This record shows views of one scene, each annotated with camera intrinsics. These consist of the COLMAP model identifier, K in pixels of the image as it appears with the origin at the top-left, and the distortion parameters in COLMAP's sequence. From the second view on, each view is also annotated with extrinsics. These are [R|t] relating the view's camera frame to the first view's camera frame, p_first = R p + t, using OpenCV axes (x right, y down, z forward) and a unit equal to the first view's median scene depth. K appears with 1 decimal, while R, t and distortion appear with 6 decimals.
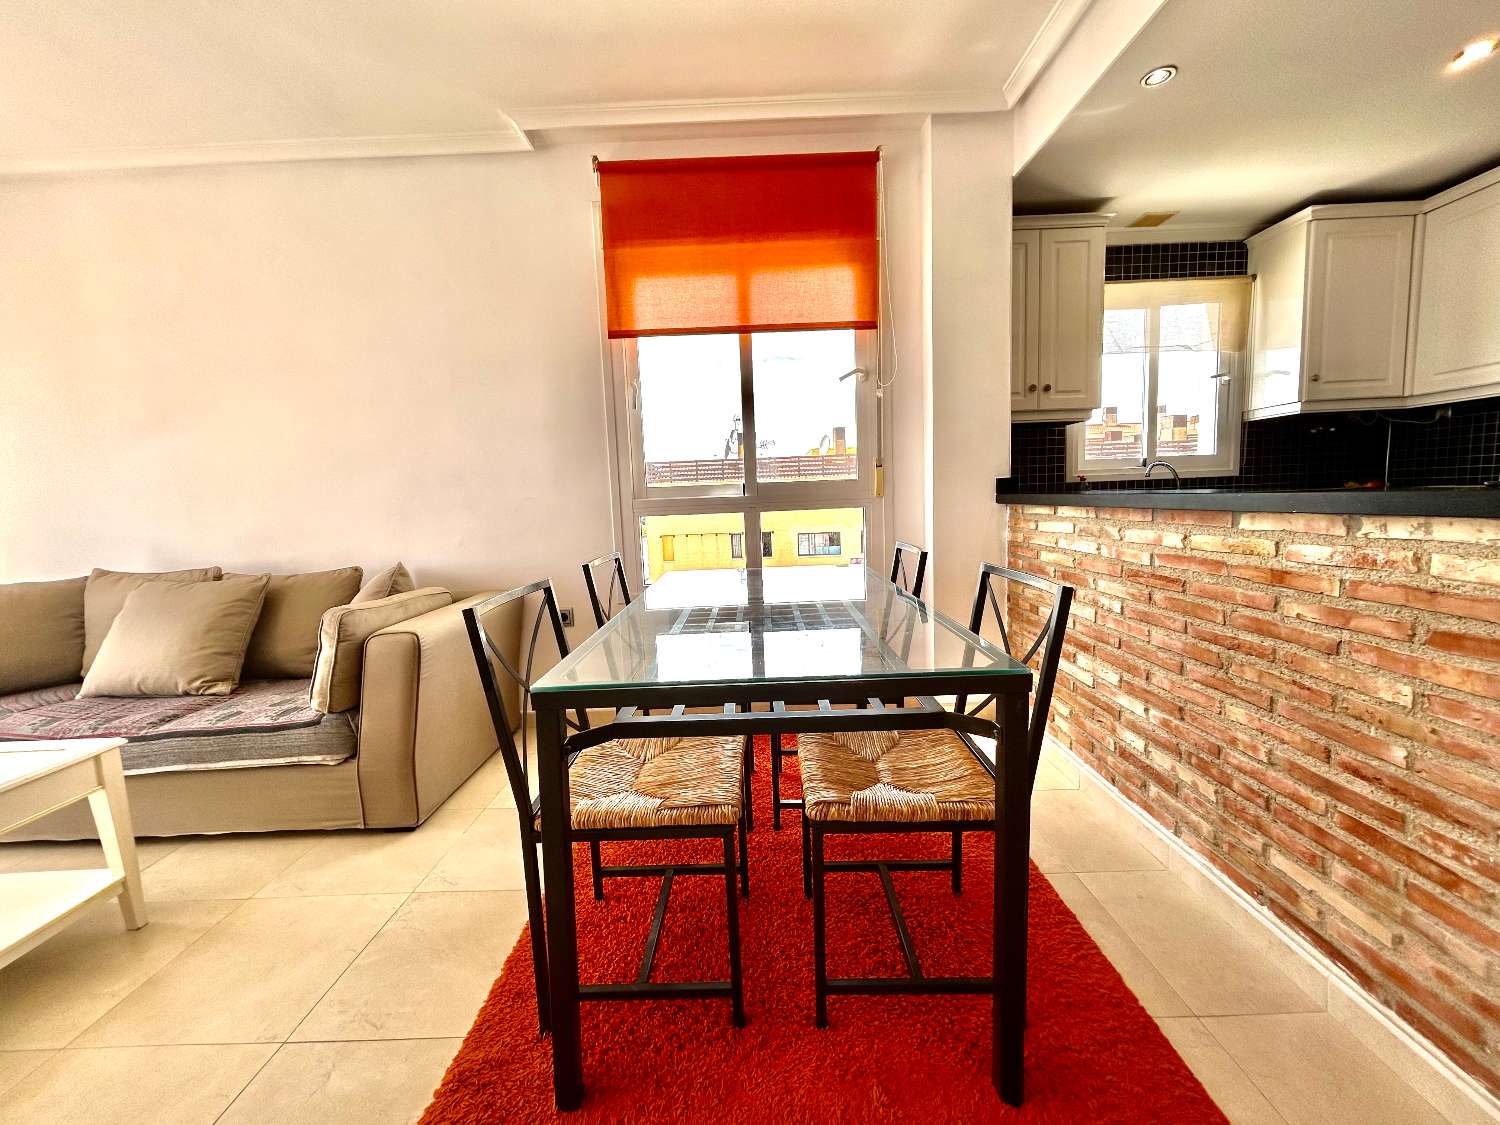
lens RADIAL K [[596.4, 0, 751.2], [0, 596.4, 560.2], [0, 0, 1]] dist [0.000507, 0.000258]
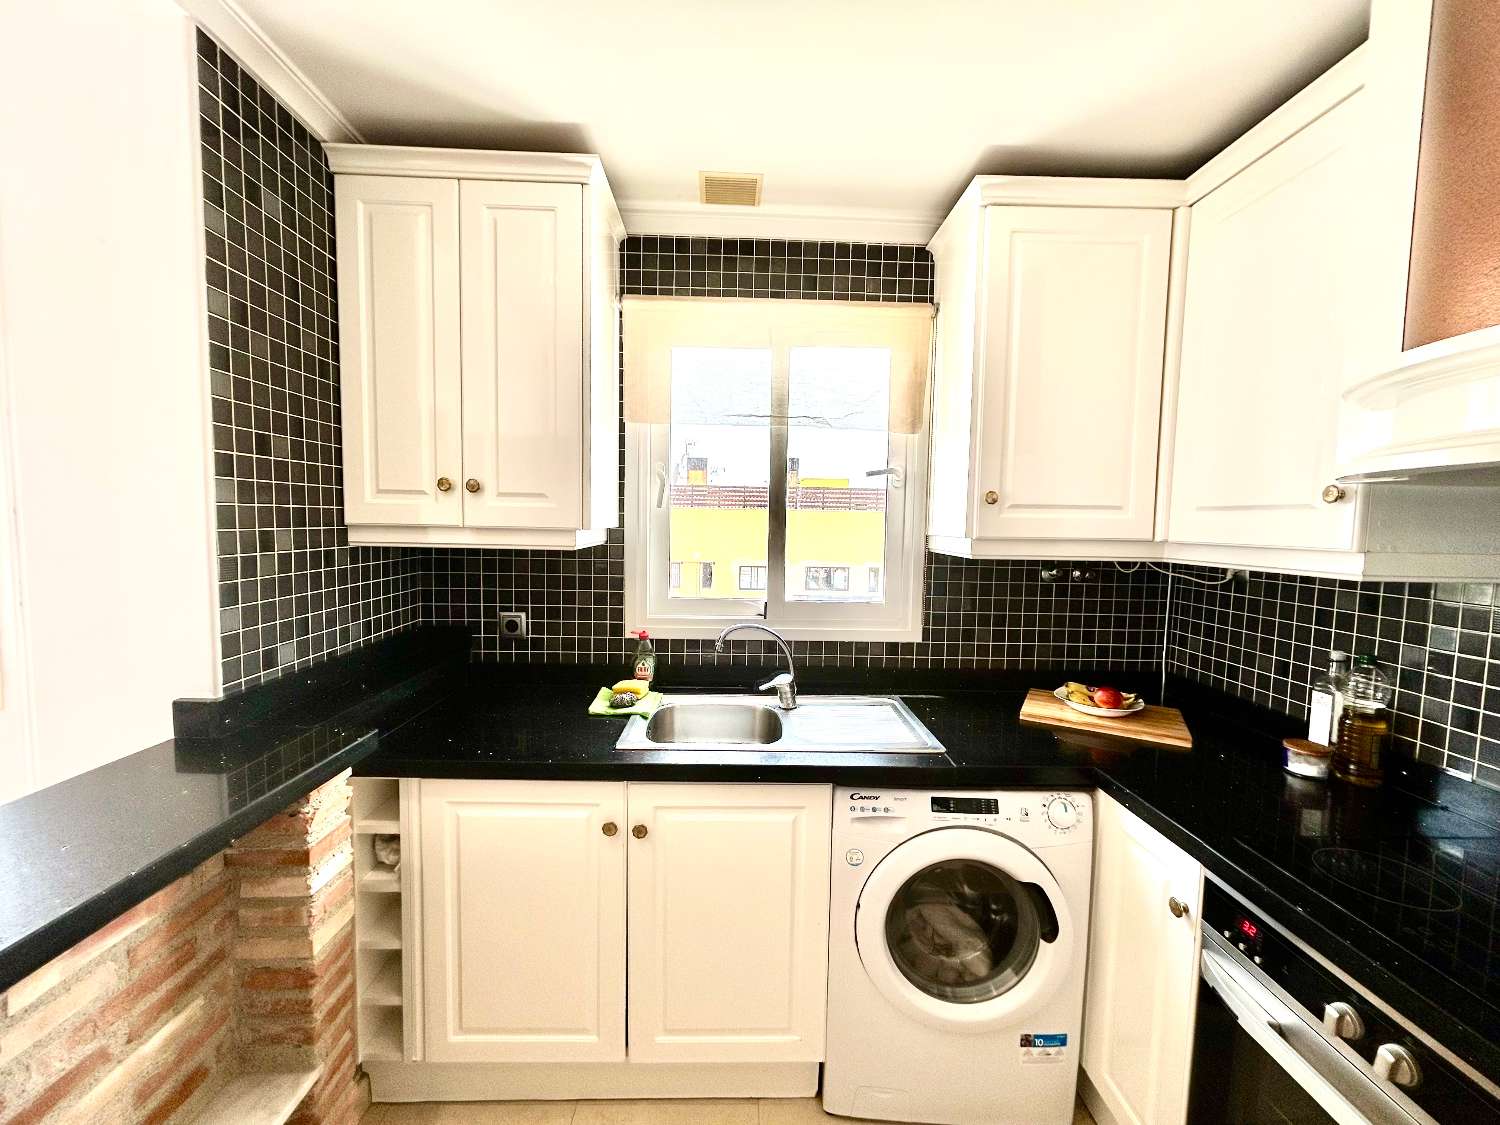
lens RADIAL K [[603.3, 0, 748.5], [0, 603.3, 561.0], [0, 0, 1]] dist [-0.000218, 0.000471]
pose [[0.997724, 0.057417, 0.035347, 0.761941], [-0.056084, 0.997717, -0.037616, -0.231852], [-0.037426, 0.035548, 0.998667, 0.505792]]
